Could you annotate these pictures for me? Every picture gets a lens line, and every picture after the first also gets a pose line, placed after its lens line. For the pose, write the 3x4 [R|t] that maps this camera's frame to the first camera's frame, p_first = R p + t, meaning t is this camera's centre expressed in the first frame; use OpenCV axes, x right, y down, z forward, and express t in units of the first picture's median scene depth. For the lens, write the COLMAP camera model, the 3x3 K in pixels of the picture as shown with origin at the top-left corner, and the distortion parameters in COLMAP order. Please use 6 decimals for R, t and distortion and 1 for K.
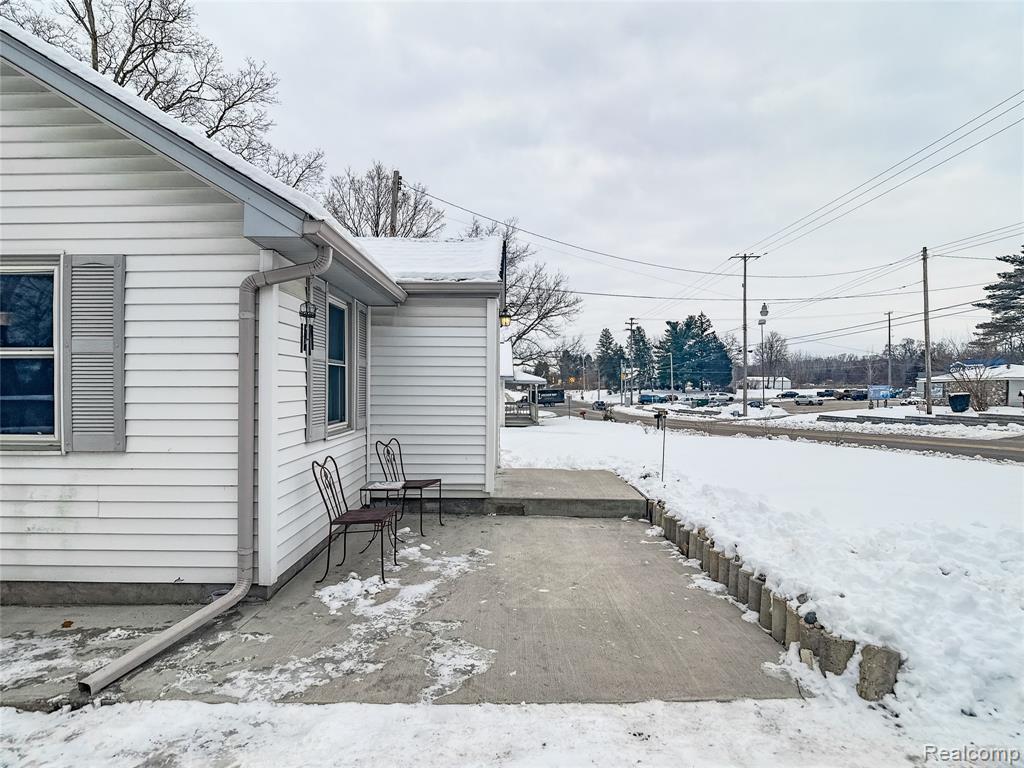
lens RADIAL K [[512.2, 0, 517.2], [0, 512.2, 398.2], [0, 0, 1]] dist [-0.029701, -0.000472]
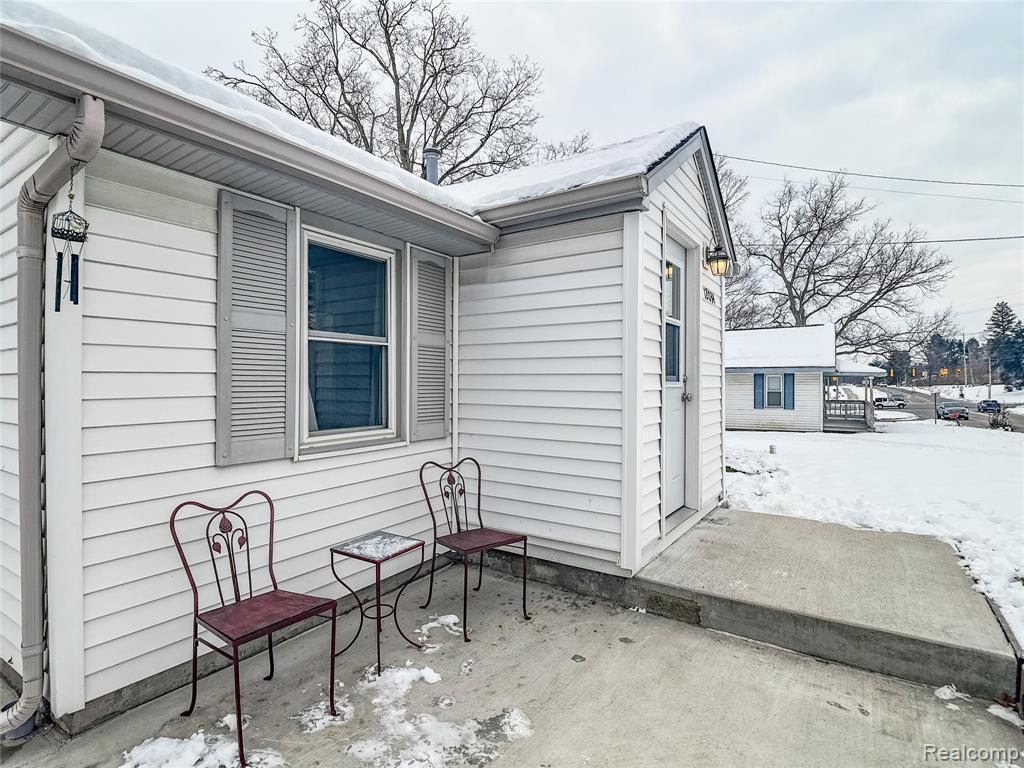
lens RADIAL K [[519.2, 0, 517.0], [0, 519.2, 379.3], [0, 0, 1]] dist [0.001006, -0.021571]
pose [[0.831474, -0.005194, -0.555540, 0.197868], [-0.009816, 0.999663, -0.024037, -0.003977], [0.555477, 0.025439, 0.831143, 0.603134]]
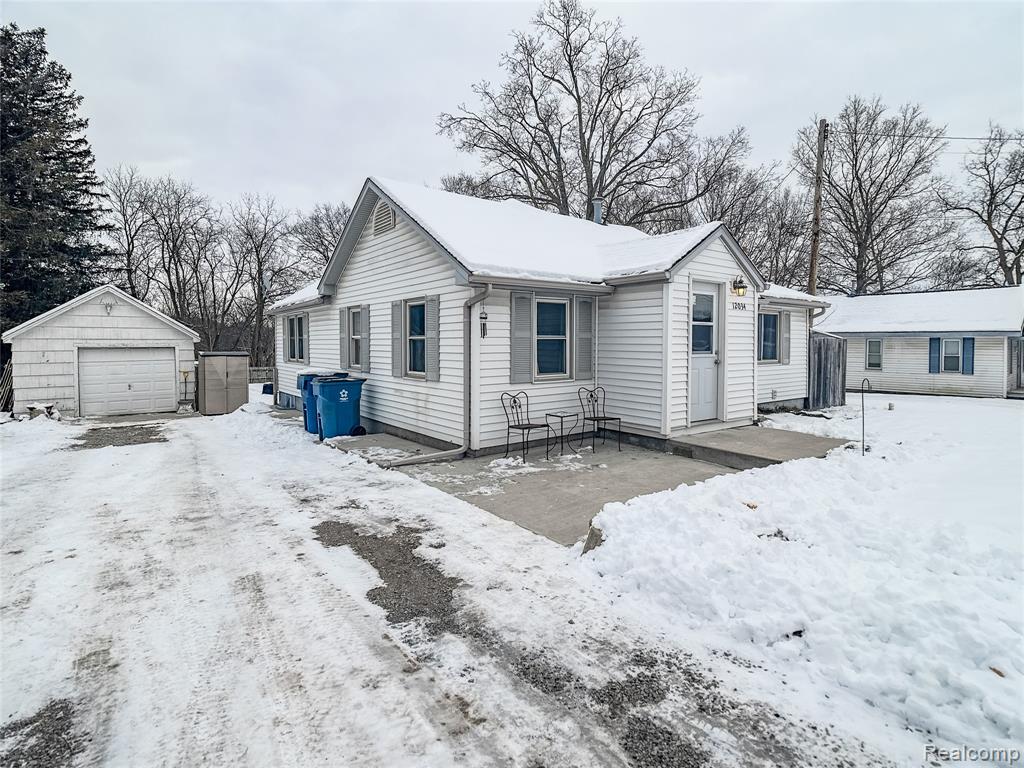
lens RADIAL K [[523.0, 0, 540.2], [0, 523.0, 357.7], [0, 0, 1]] dist [-0.021242, -0.001146]
pose [[0.622715, 0.021487, -0.782154, 0.993749], [-0.015463, 0.999766, 0.015154, -0.030911], [0.782296, 0.002657, 0.622901, -0.081404]]
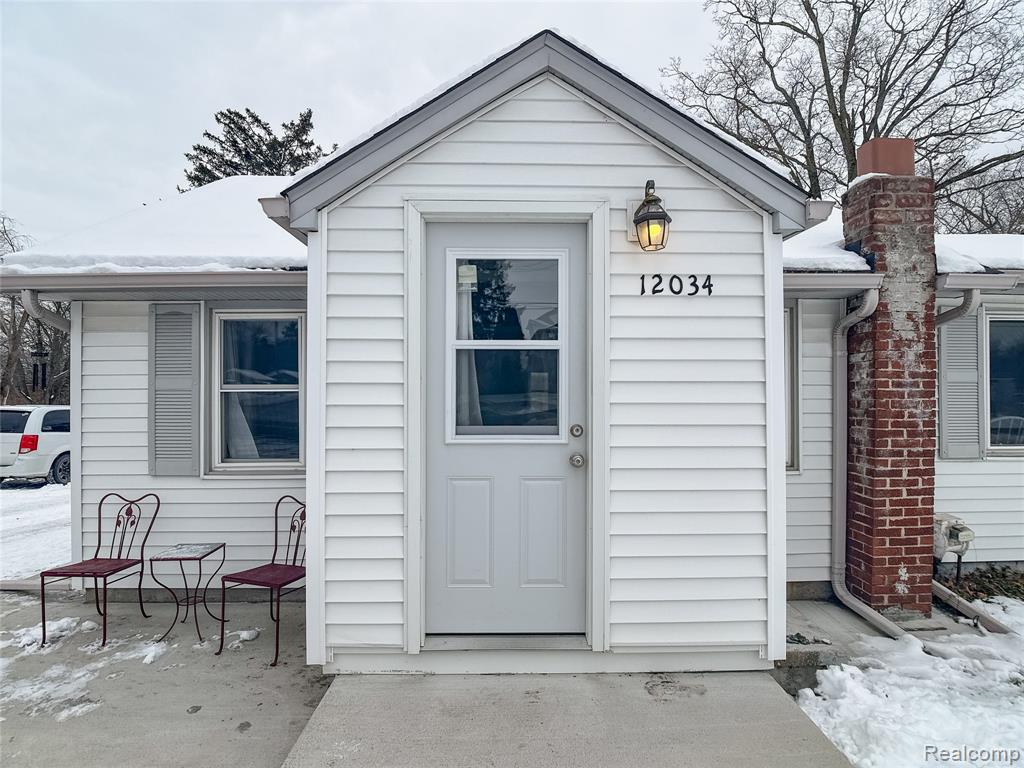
lens RADIAL K [[529.2, 0, 510.4], [0, 529.2, 385.8], [0, 0, 1]] dist [-0.022977, -0.001318]
pose [[0.014028, -0.017900, -0.999741, 0.533513], [-0.021038, 0.999613, -0.018193, -0.071072], [0.999680, 0.021288, 0.013646, 1.476831]]
